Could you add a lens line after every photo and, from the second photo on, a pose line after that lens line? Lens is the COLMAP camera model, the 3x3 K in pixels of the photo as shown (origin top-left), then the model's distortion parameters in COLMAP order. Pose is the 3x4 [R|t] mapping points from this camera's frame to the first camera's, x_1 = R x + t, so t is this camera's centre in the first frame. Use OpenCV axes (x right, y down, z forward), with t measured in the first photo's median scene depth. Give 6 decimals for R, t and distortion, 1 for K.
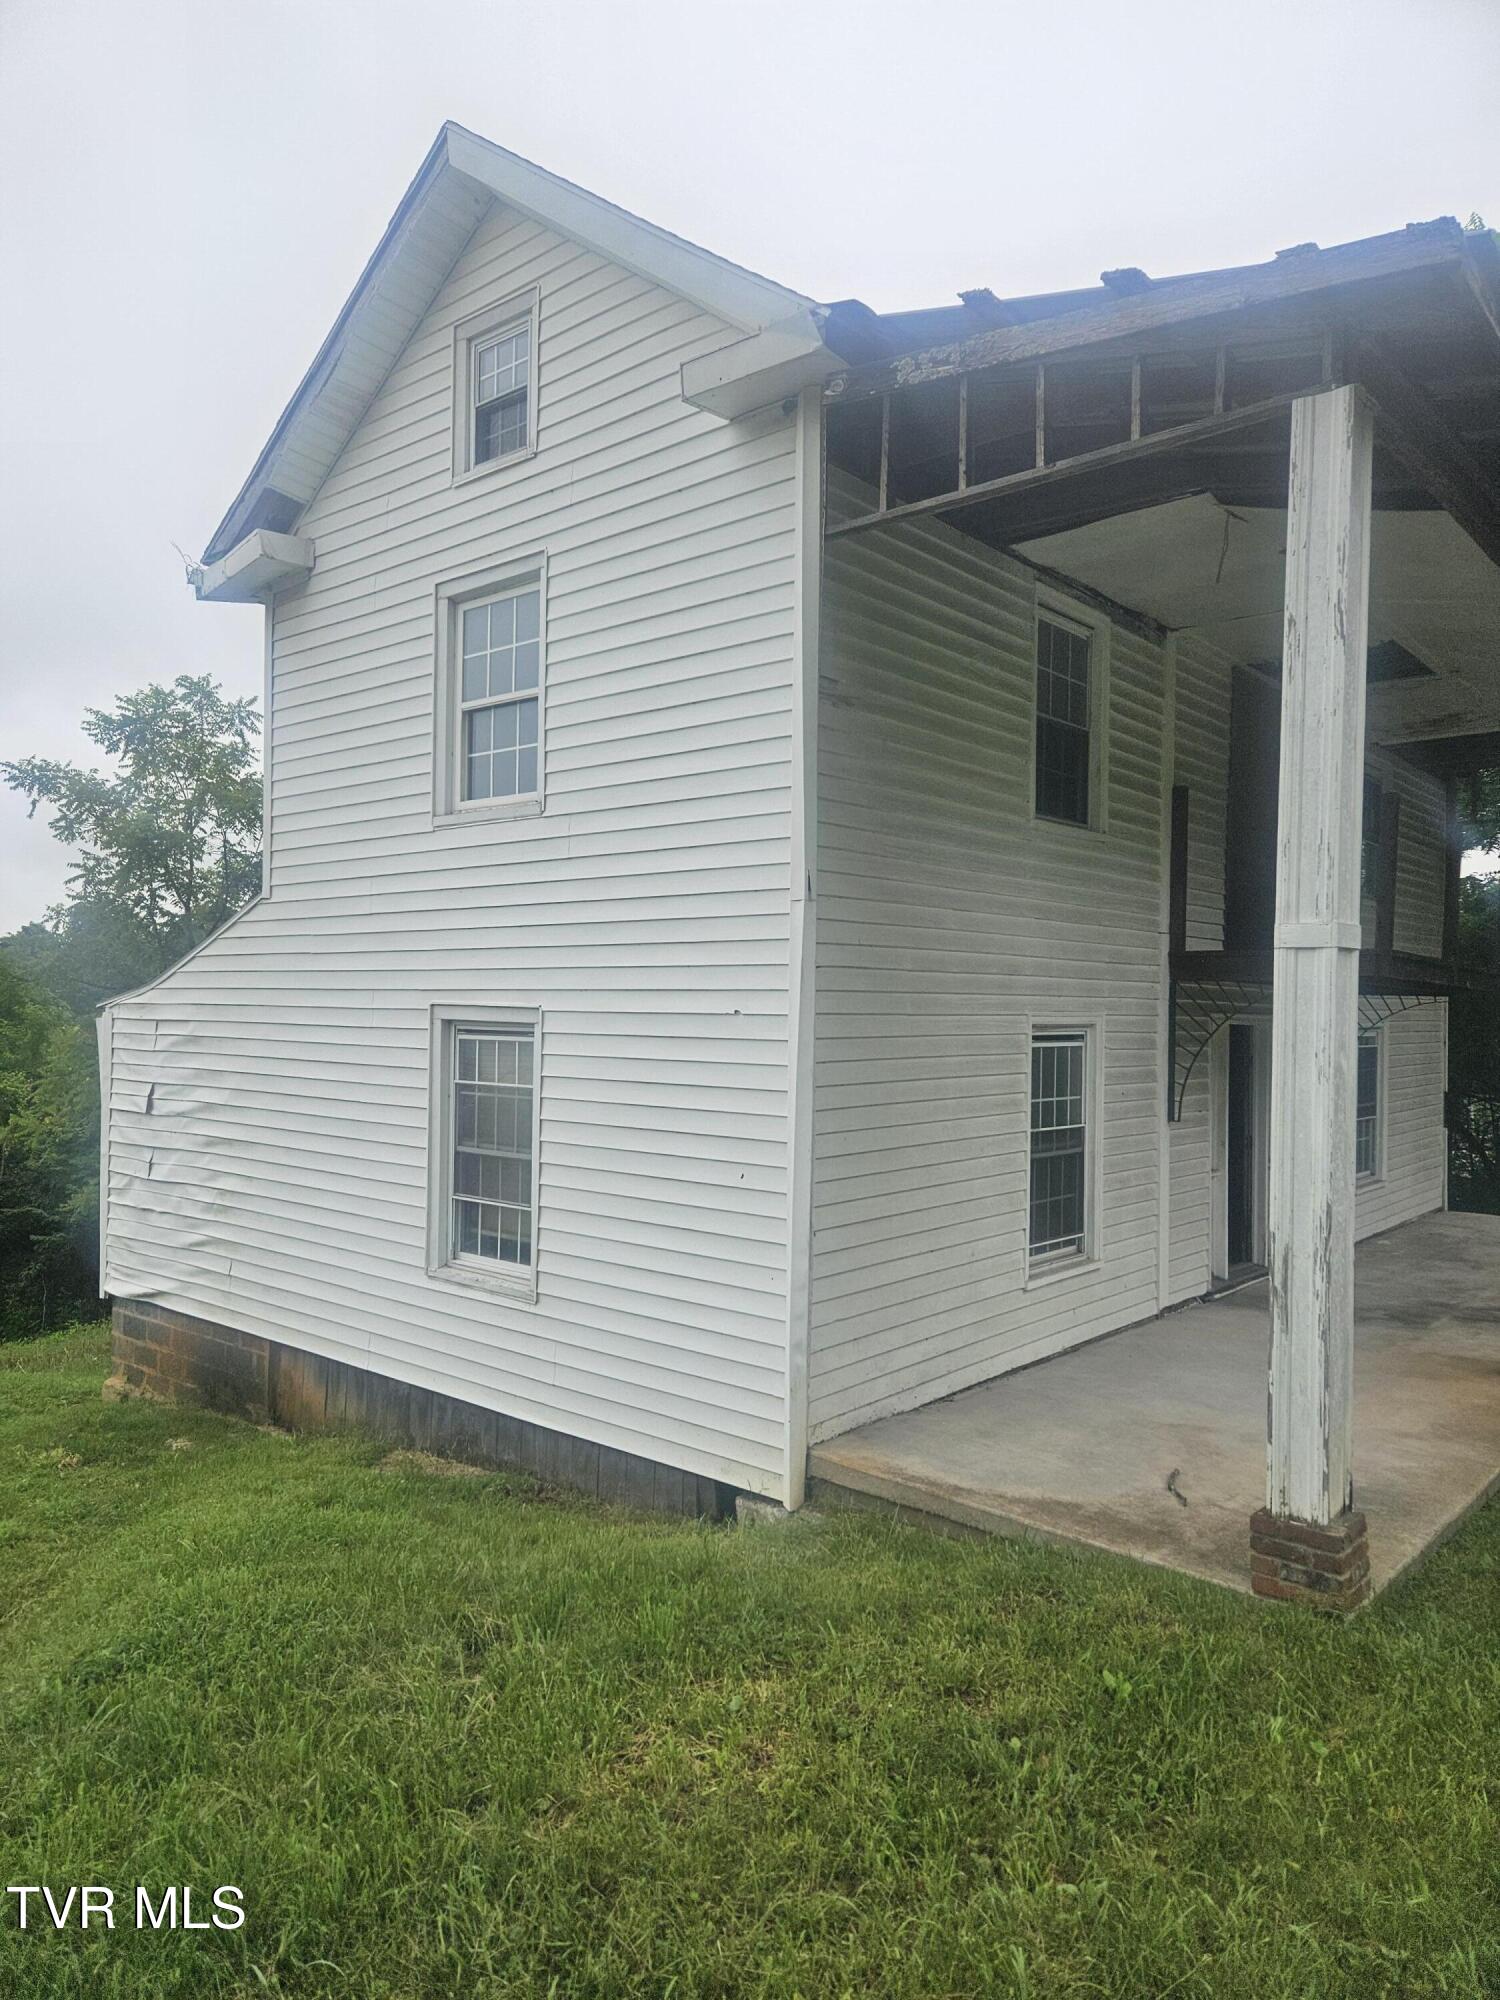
lens RADIAL K [[1344.7, 0, 753.2], [0, 1344.7, 1003.2], [0, 0, 1]] dist [0.048596, -0.040435]
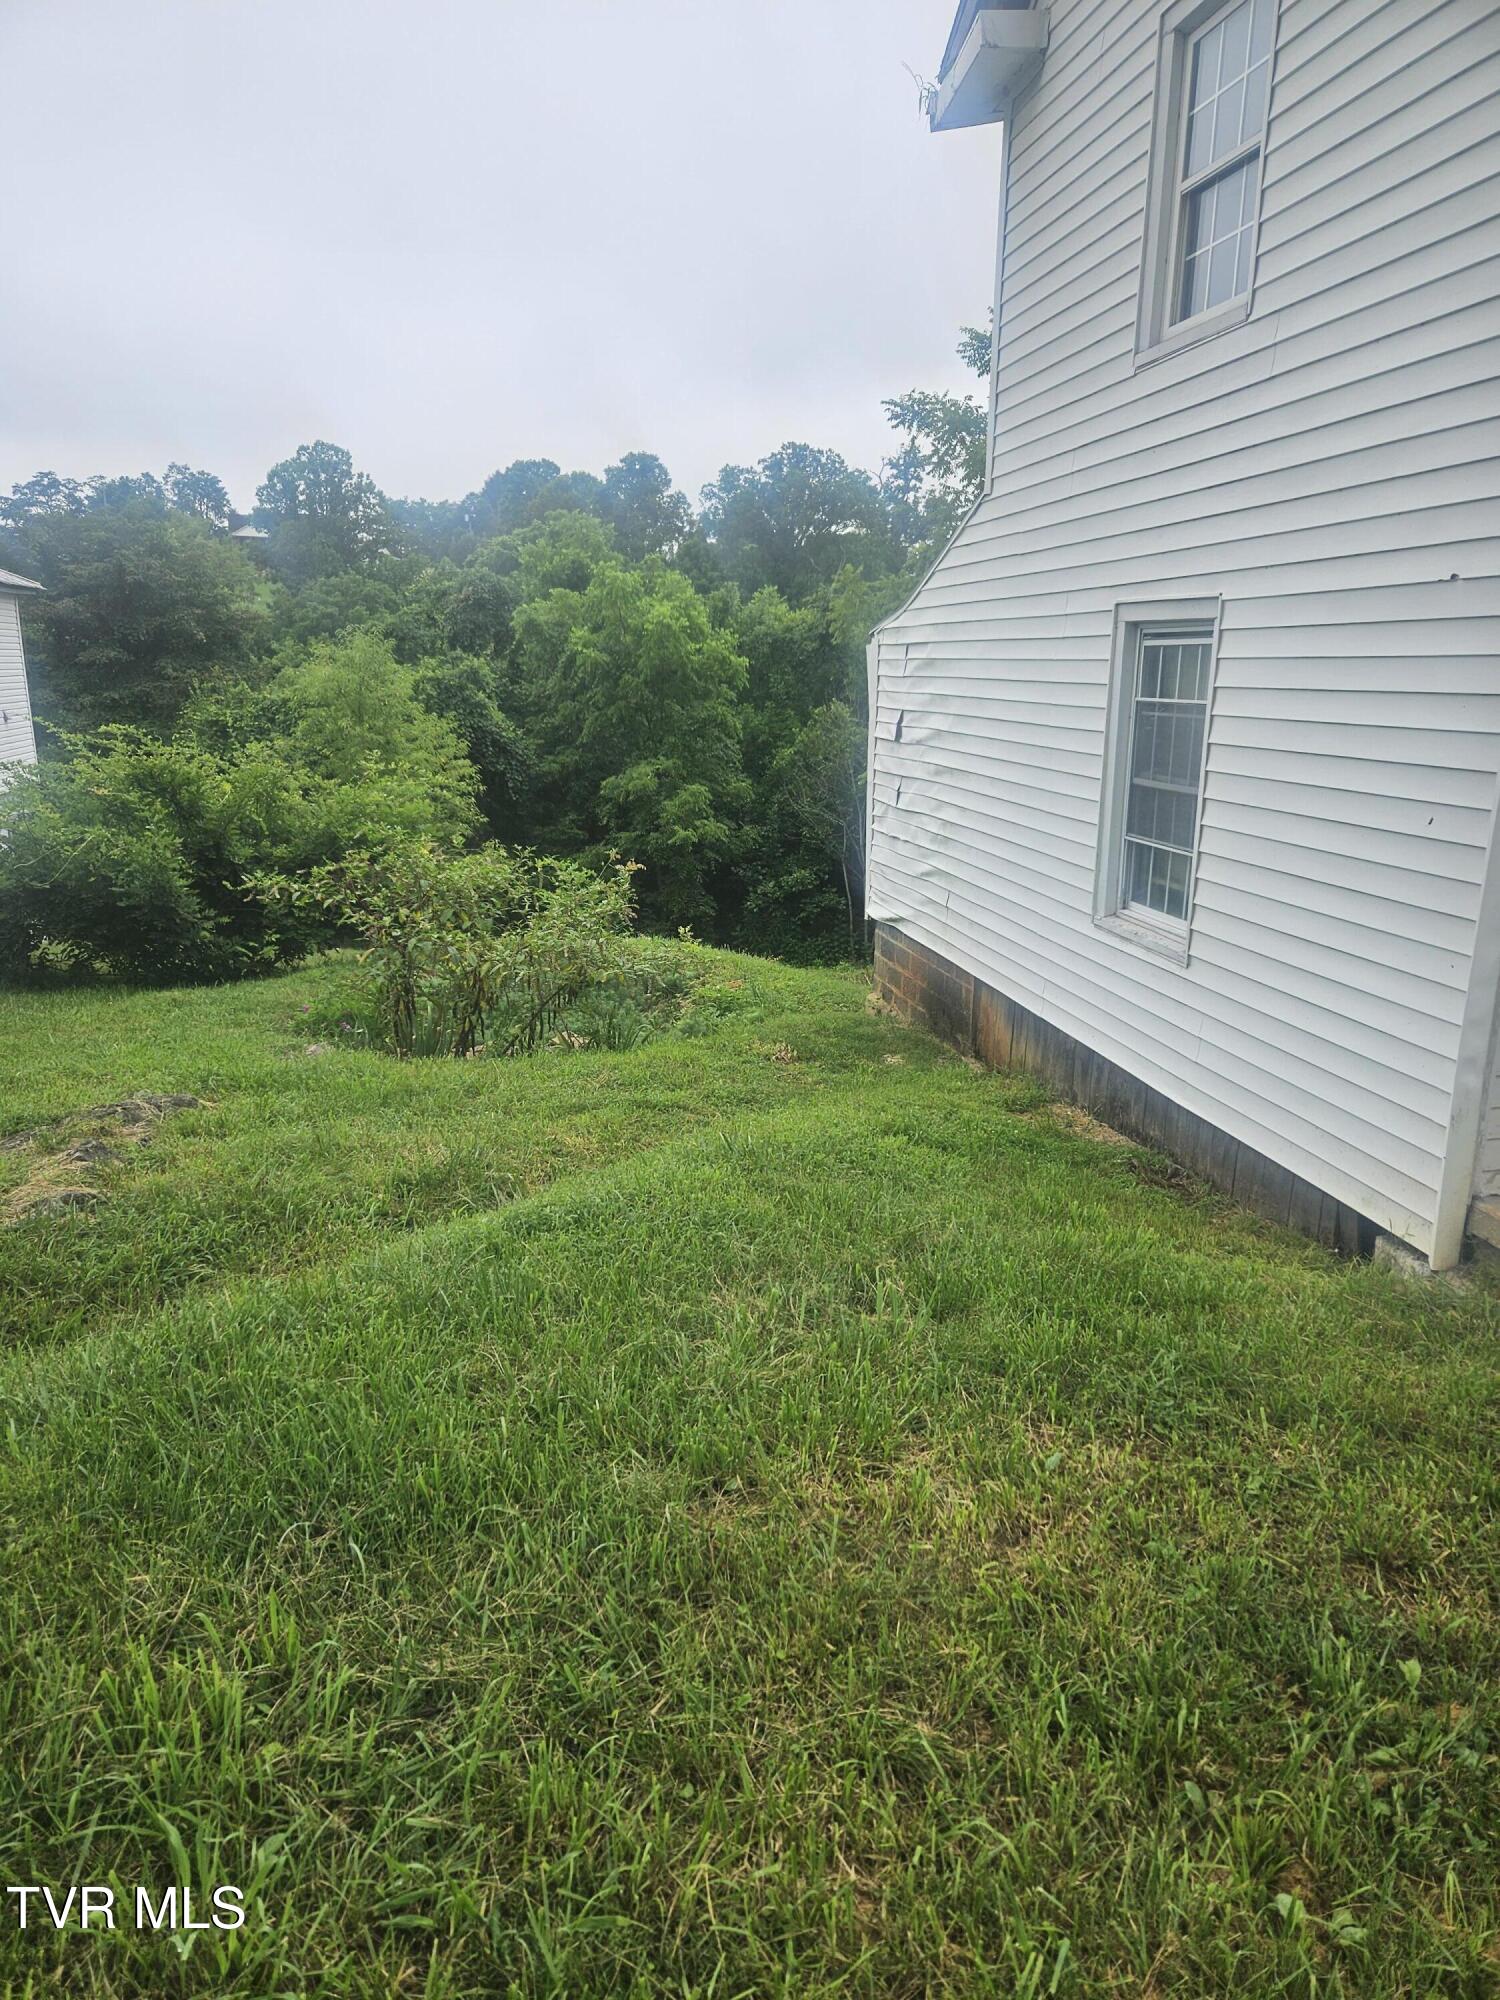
lens RADIAL K [[1344.7, 0, 734.0], [0, 1344.7, 1029.2], [0, 0, 1]] dist [0.048596, -0.040435]
pose [[0.774841, 0.152521, -0.613481, 0.132801], [0.013453, 0.966260, 0.257219, 0.036670], [0.632013, -0.207557, 0.746646, 0.171043]]
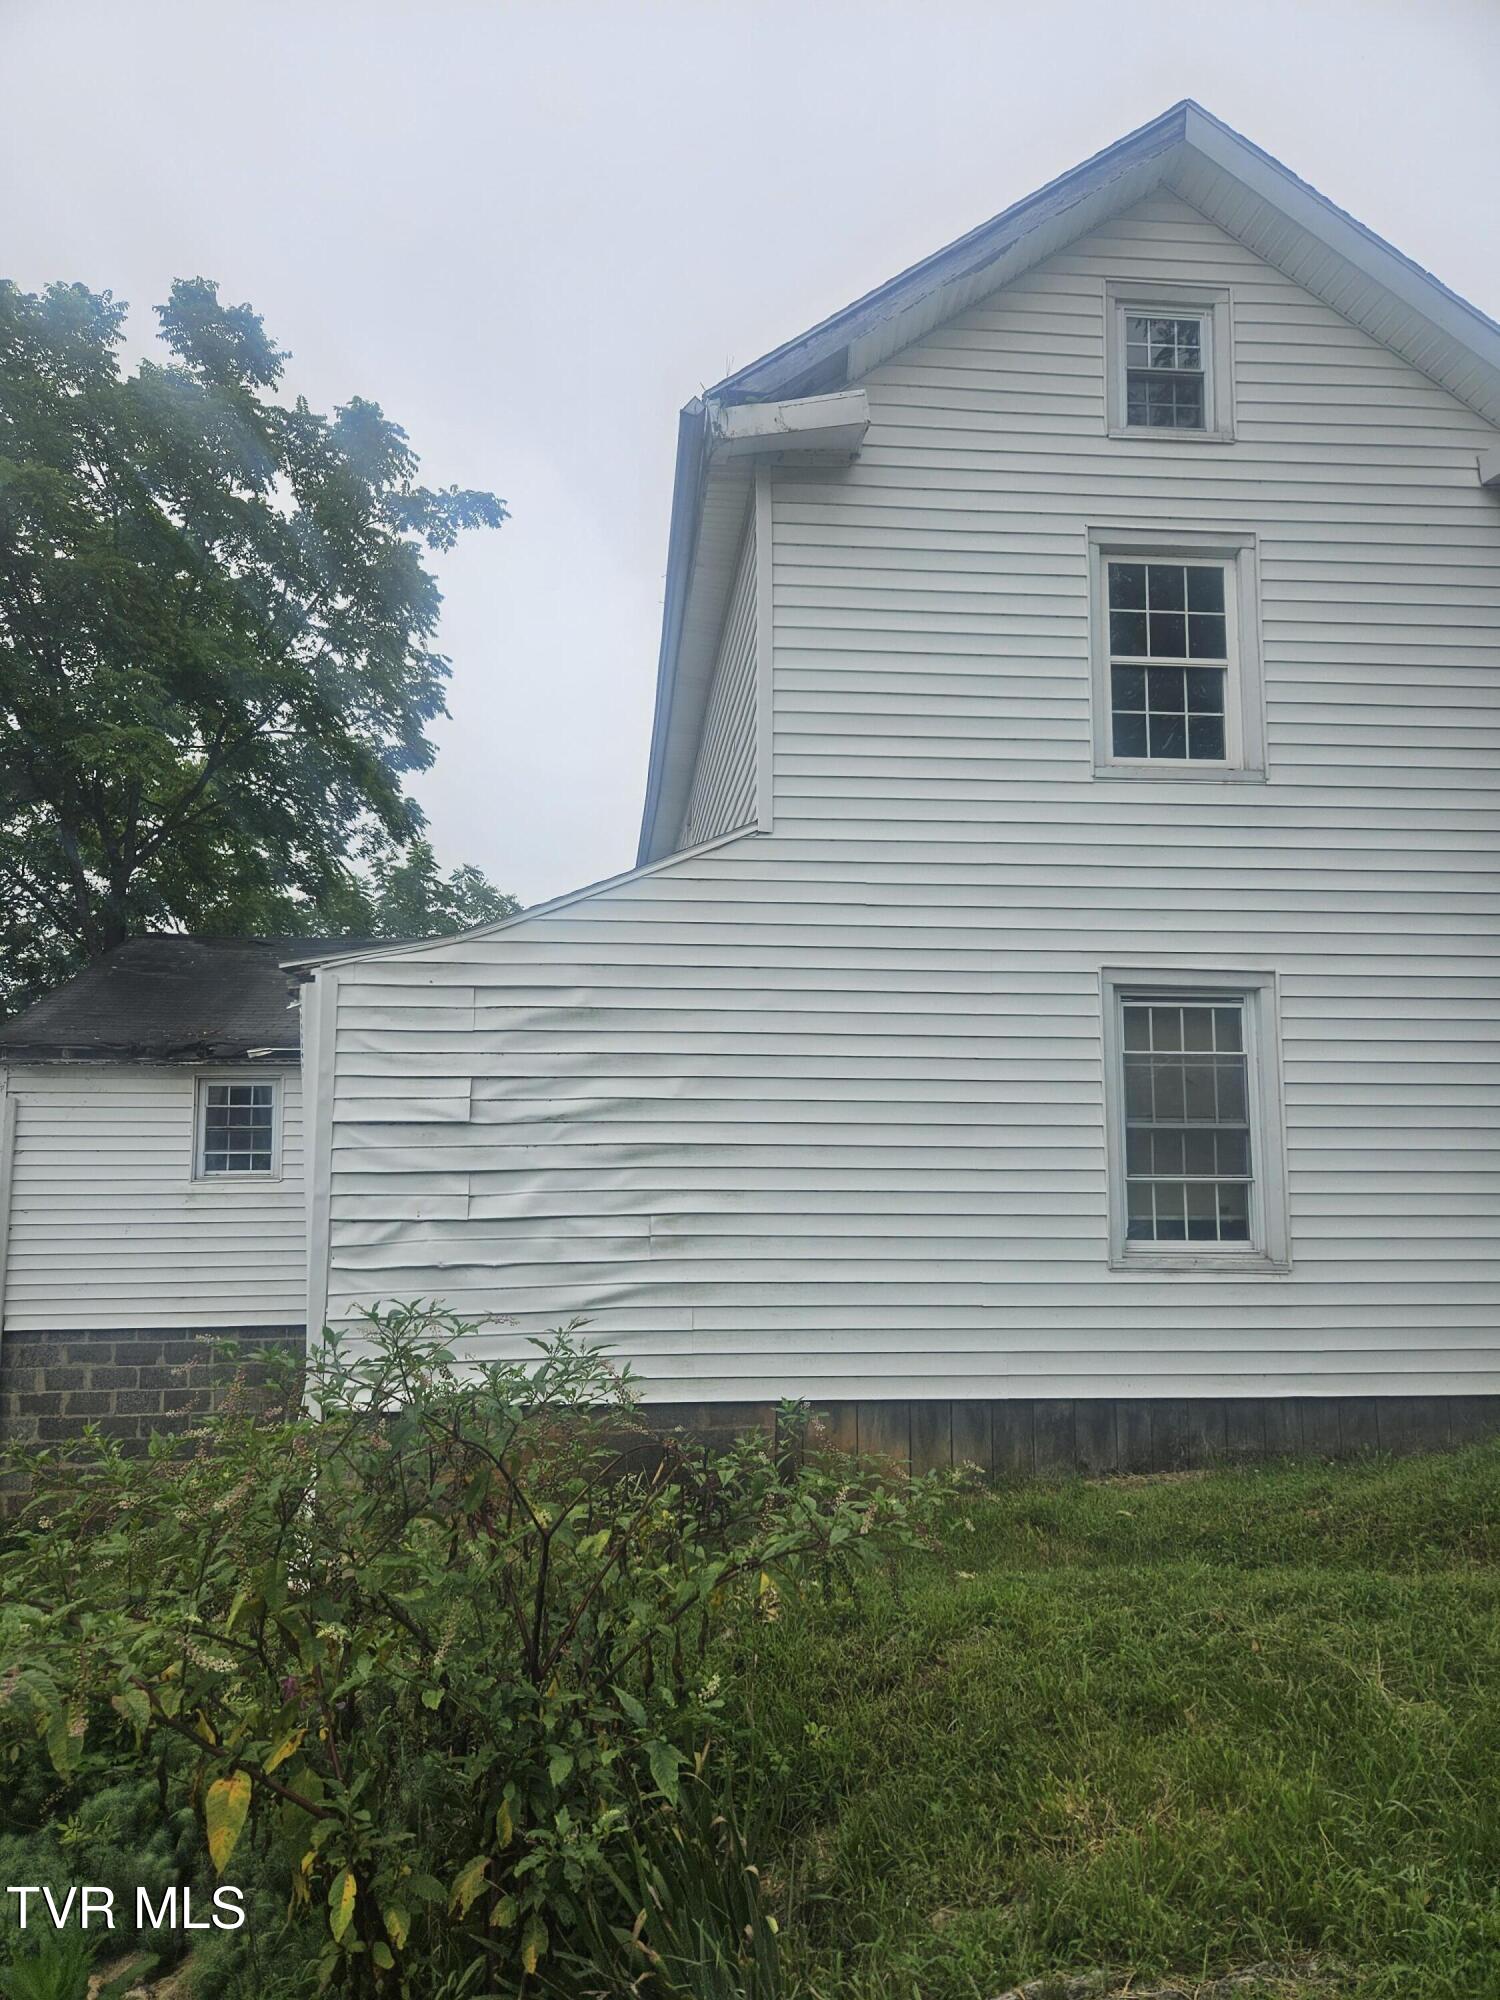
lens RADIAL K [[1344.7, 0, 749.9], [0, 1344.7, 1002.1], [0, 0, 1]] dist [0.048596, -0.040435]
pose [[0.697180, 0.069565, 0.713513, -1.059642], [0.007423, 0.994527, -0.104216, 0.118463], [-0.716858, 0.077954, 0.692848, 0.544001]]
